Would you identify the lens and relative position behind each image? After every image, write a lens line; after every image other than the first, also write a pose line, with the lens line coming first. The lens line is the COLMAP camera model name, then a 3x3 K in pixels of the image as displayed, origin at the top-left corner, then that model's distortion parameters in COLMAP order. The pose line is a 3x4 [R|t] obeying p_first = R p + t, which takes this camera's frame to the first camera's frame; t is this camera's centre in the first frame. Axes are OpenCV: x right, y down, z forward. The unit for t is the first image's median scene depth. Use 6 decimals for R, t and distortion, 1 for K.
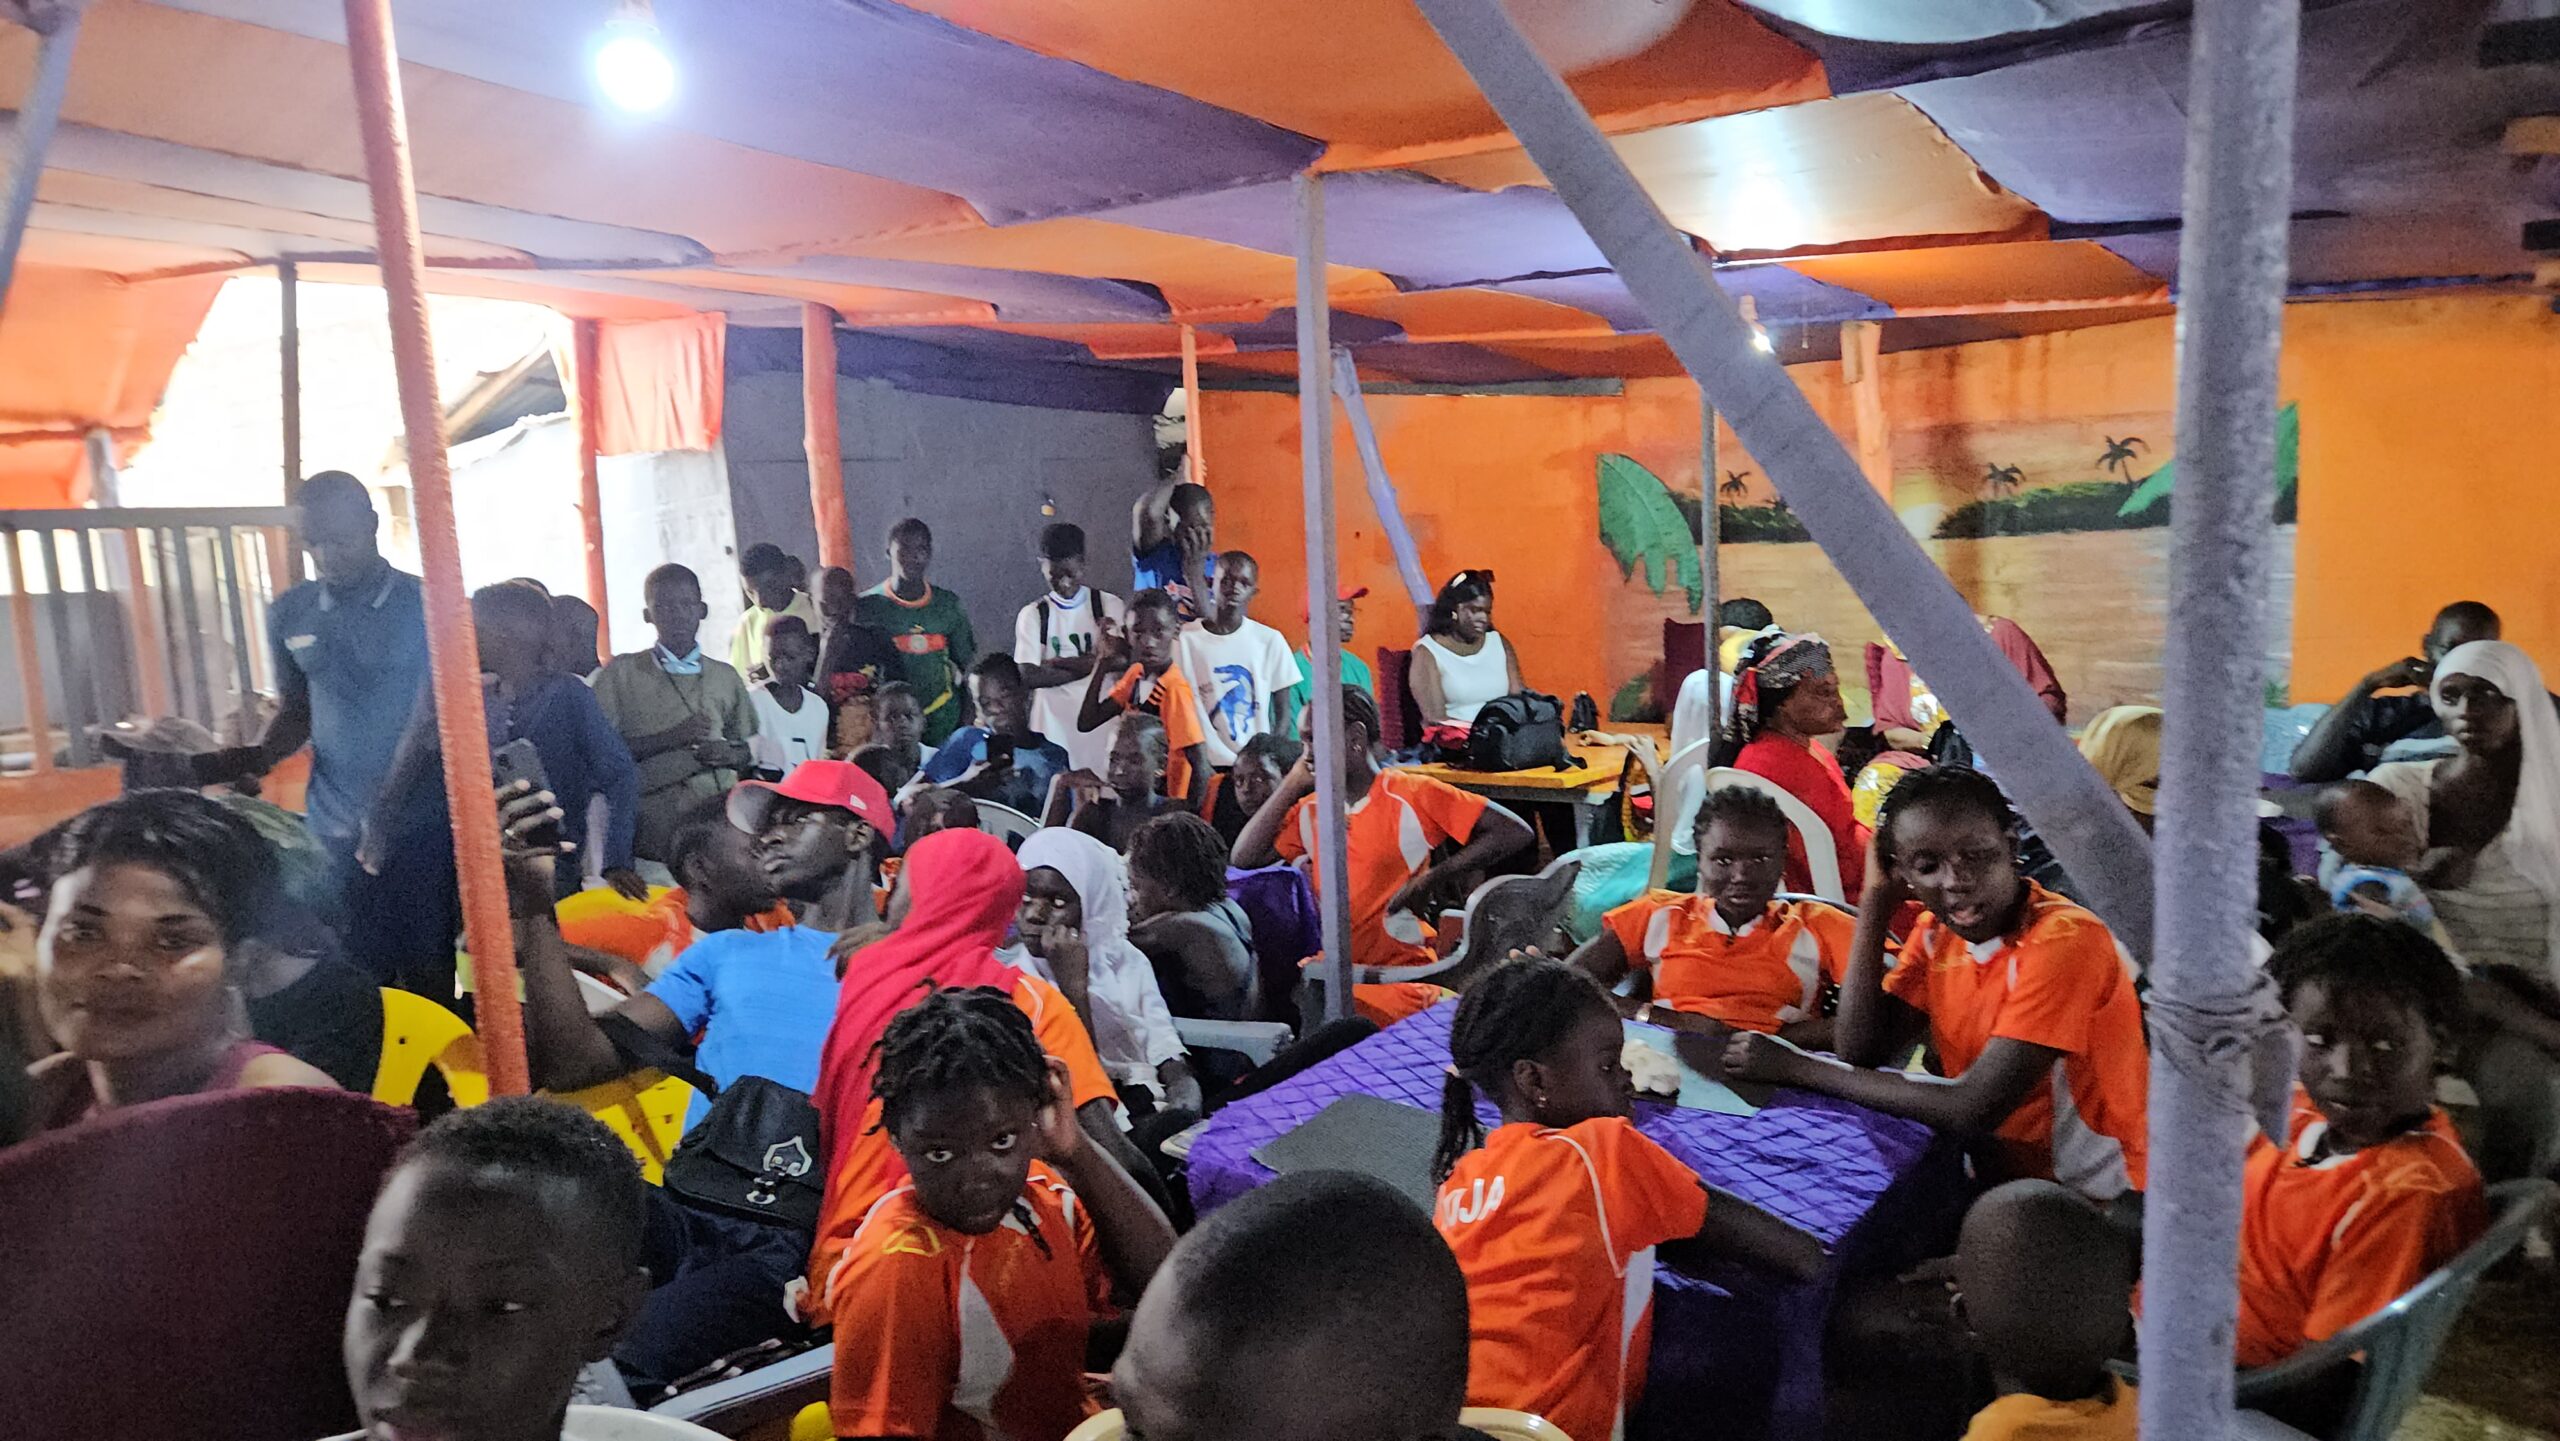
lens RADIAL K [[1659.6, 0, 1280.0], [0, 1659.6, 720.5], [0, 0, 1]] dist [0.065554, -0.055838]
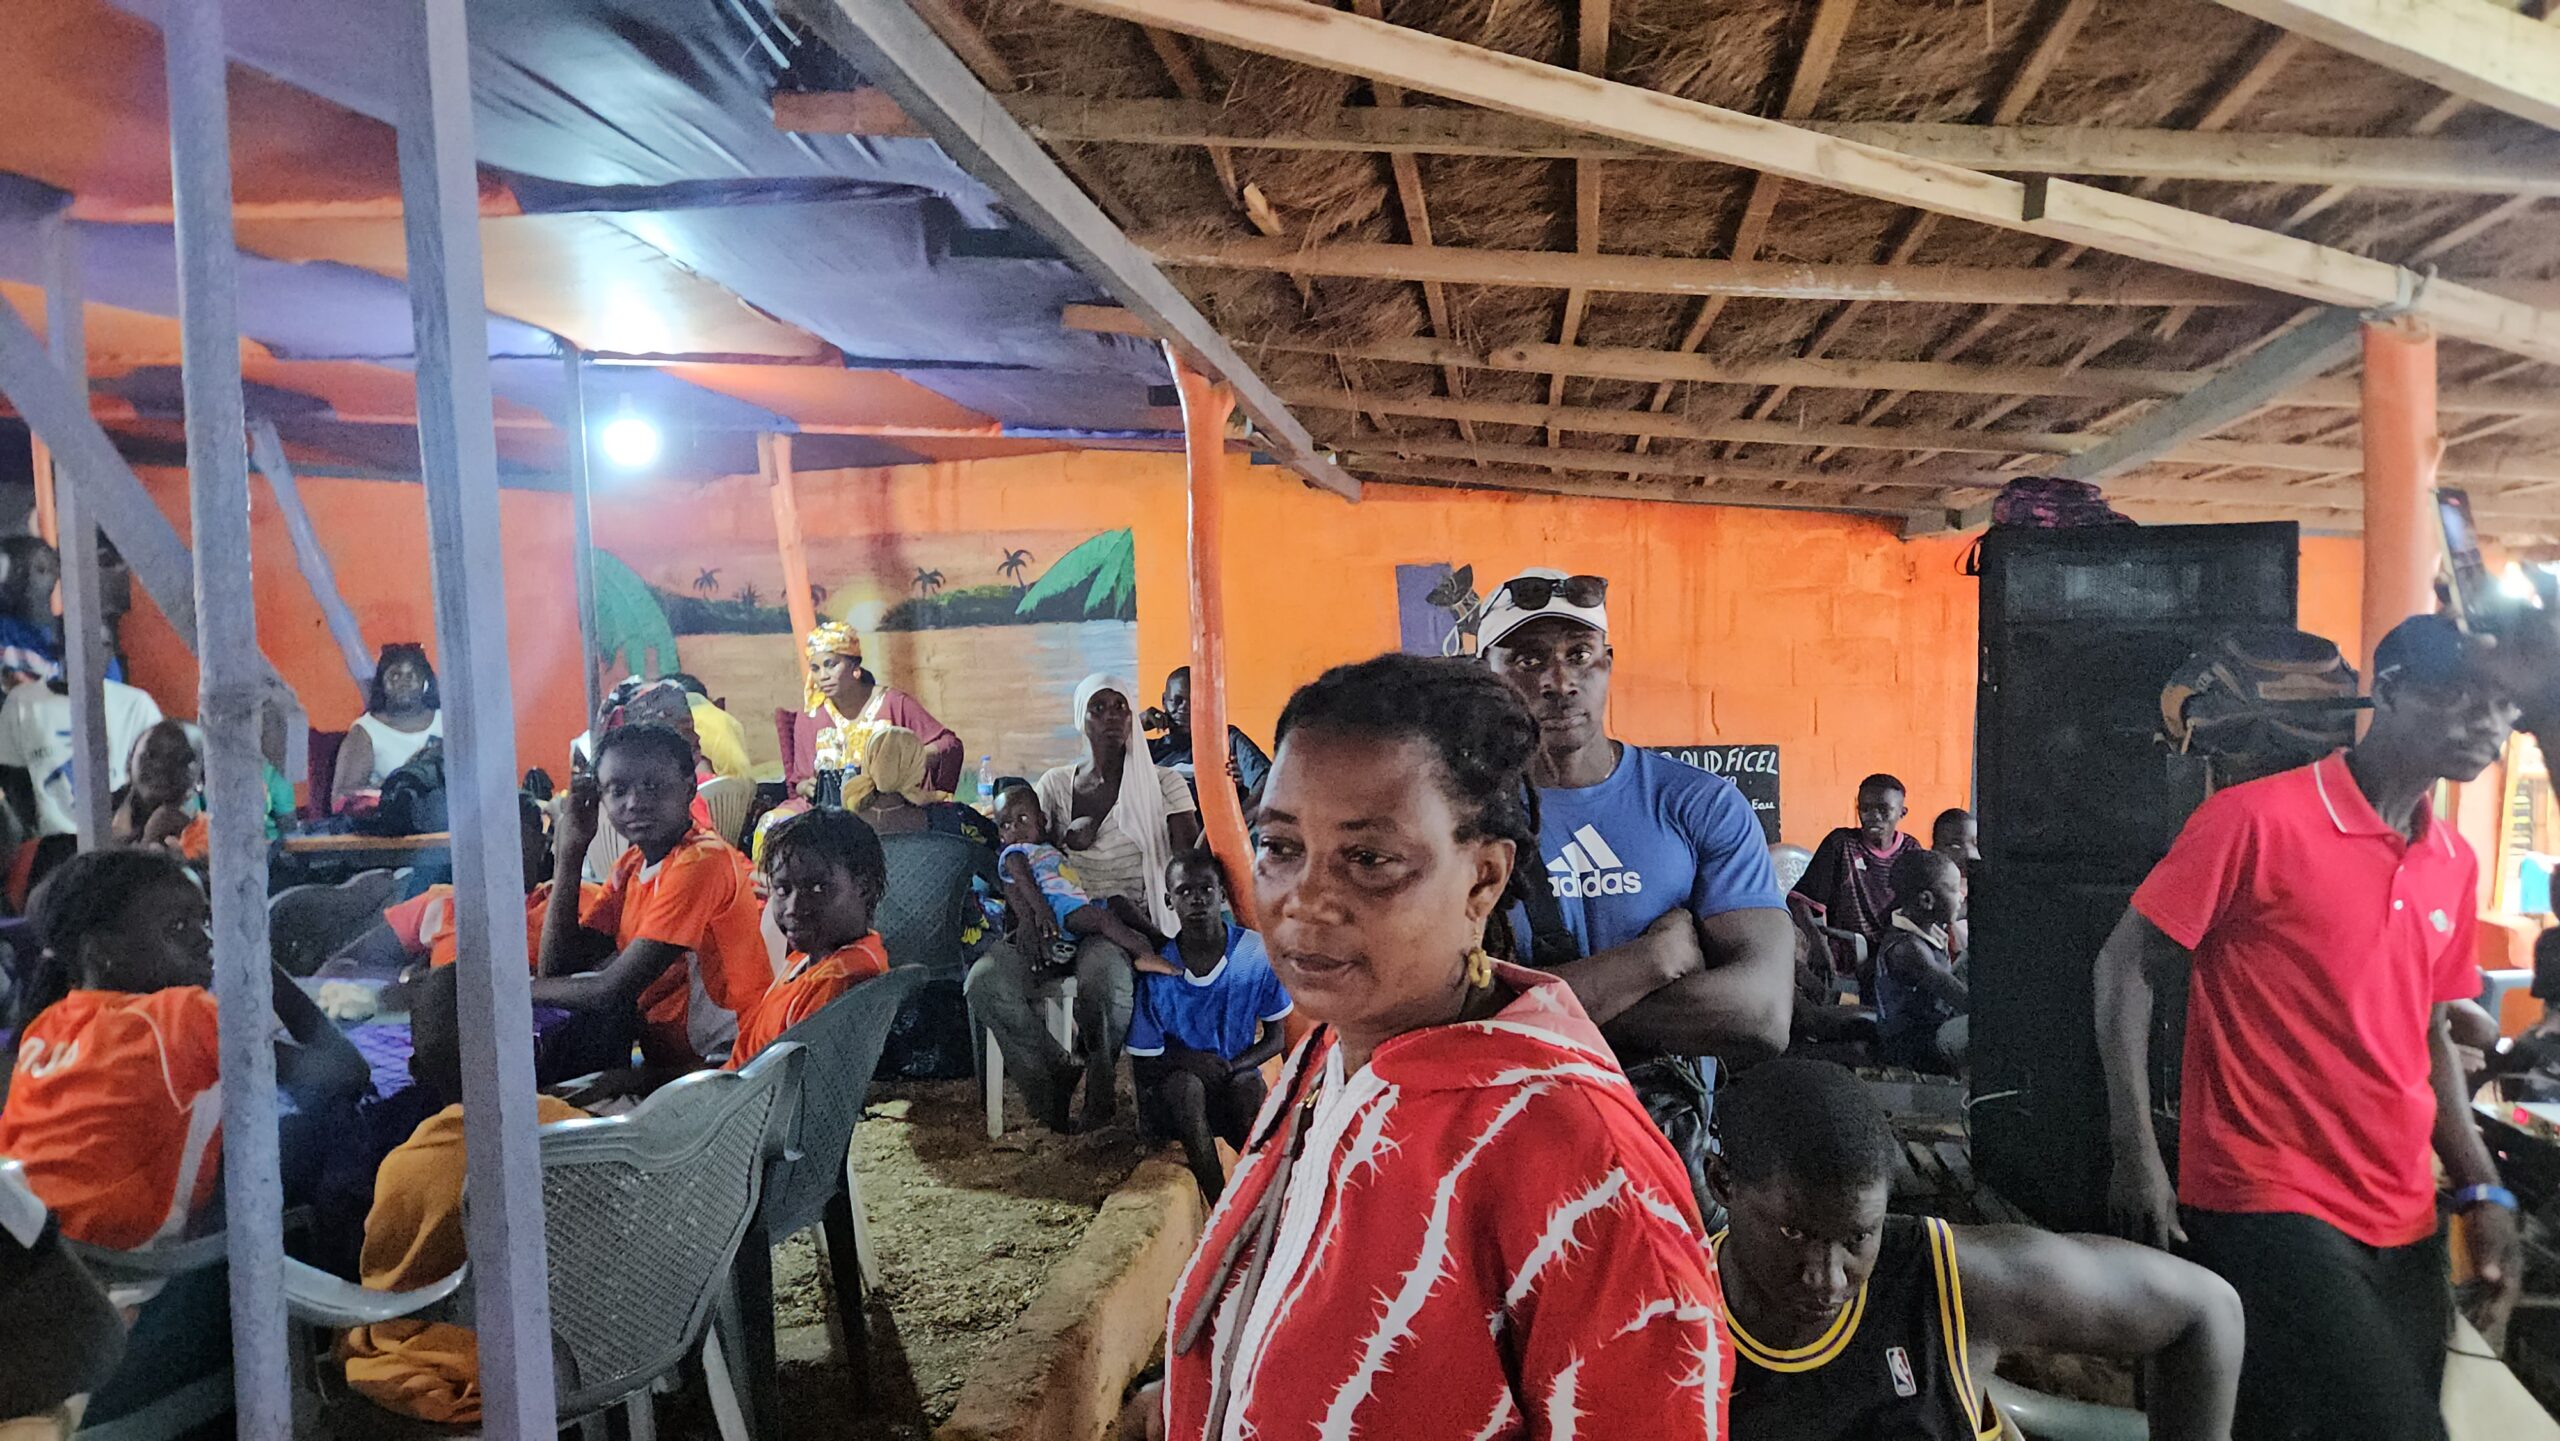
lens RADIAL K [[1659.6, 0, 1280.0], [0, 1659.6, 720.5], [0, 0, 1]] dist [0.065554, -0.055838]
pose [[0.875485, -0.005747, 0.483212, 0.083684], [0.044431, 0.996651, -0.068647, 0.045631], [-0.481199, 0.081569, 0.872808, -0.131863]]
